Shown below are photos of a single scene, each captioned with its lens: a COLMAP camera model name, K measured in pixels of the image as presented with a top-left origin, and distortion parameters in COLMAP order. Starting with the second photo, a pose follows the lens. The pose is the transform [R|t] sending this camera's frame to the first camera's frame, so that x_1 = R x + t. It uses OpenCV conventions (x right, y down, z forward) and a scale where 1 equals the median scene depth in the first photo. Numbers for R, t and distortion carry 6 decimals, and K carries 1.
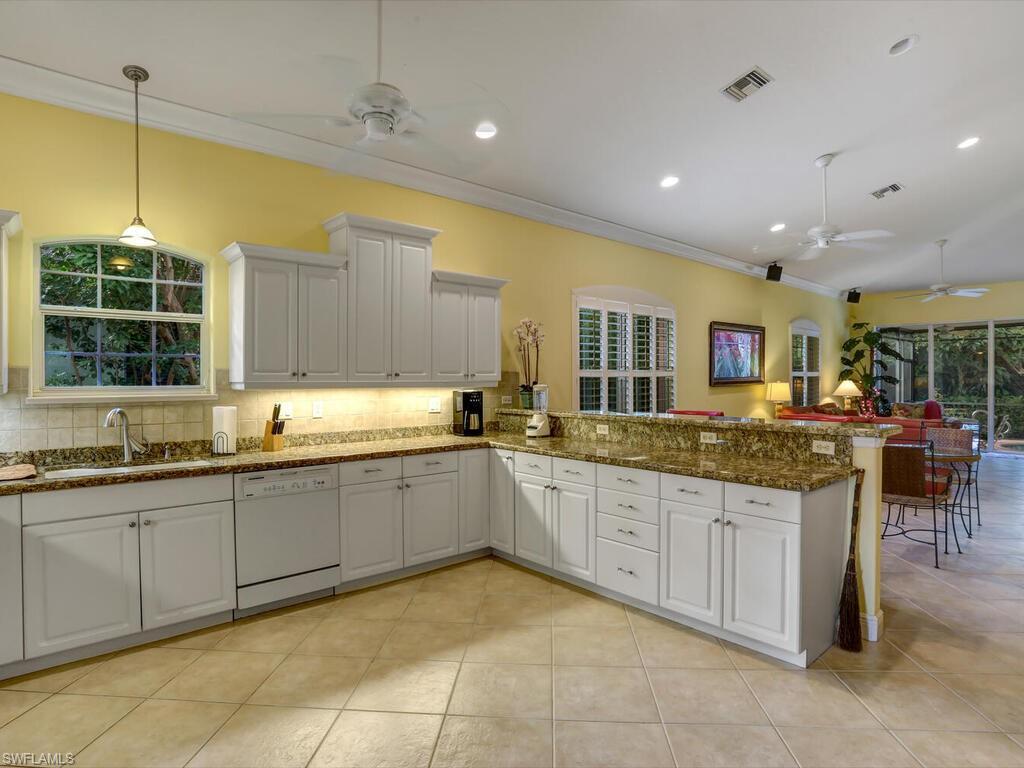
lens RADIAL K [[564.3, 0, 503.7], [0, 564.3, 379.5], [0, 0, 1]] dist [-0.069229, 0.030167]
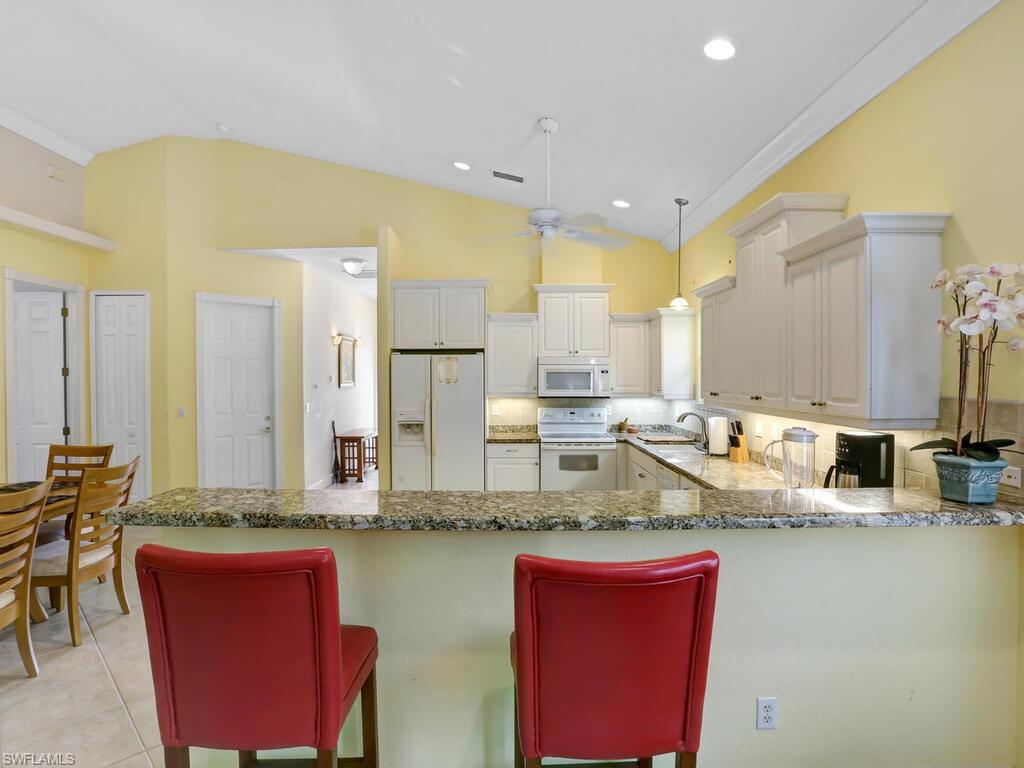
lens RADIAL K [[564.3, 0, 510.7], [0, 564.3, 379.5], [0, 0, 1]] dist [-0.069229, 0.030167]
pose [[-0.647938, 0.006637, -0.761664, 0.736181], [-0.001570, 0.999948, 0.010049, -0.047765], [0.761691, 0.007707, -0.647894, 1.394286]]
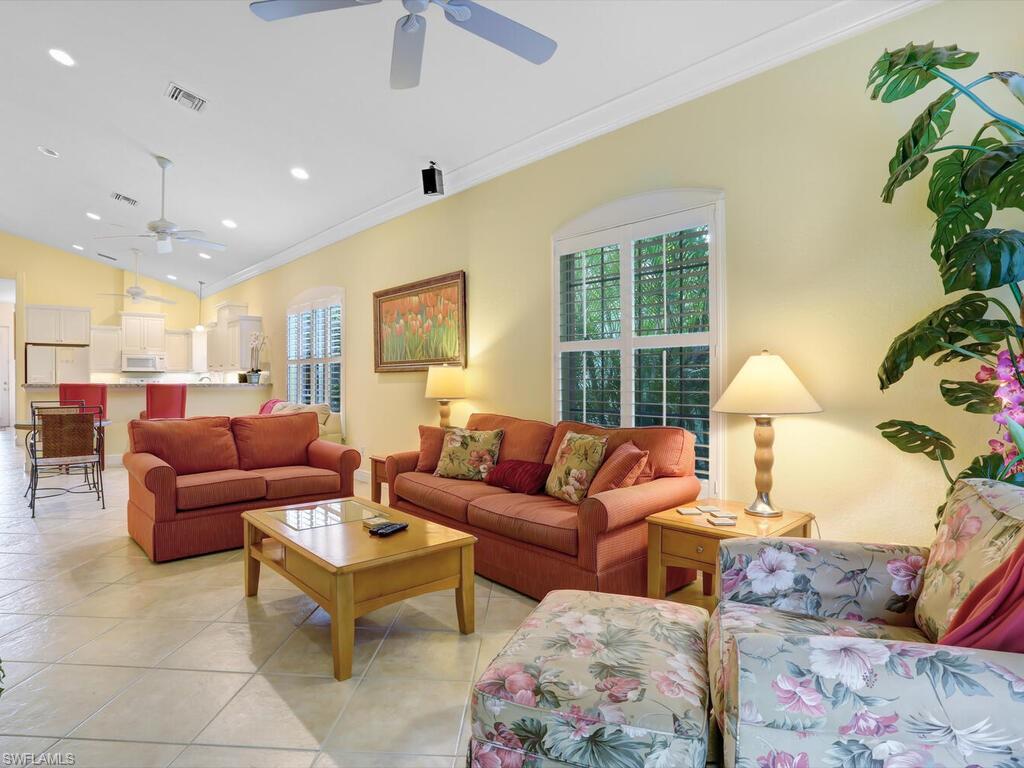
lens RADIAL K [[564.3, 0, 508.7], [0, 564.3, 378.4], [0, 0, 1]] dist [-0.069229, 0.030167]
pose [[0.025435, 0.000424, -0.999676, 2.462308], [-0.007915, 0.999969, 0.000223, 0.039011], [0.999645, 0.007907, 0.025438, 2.414625]]
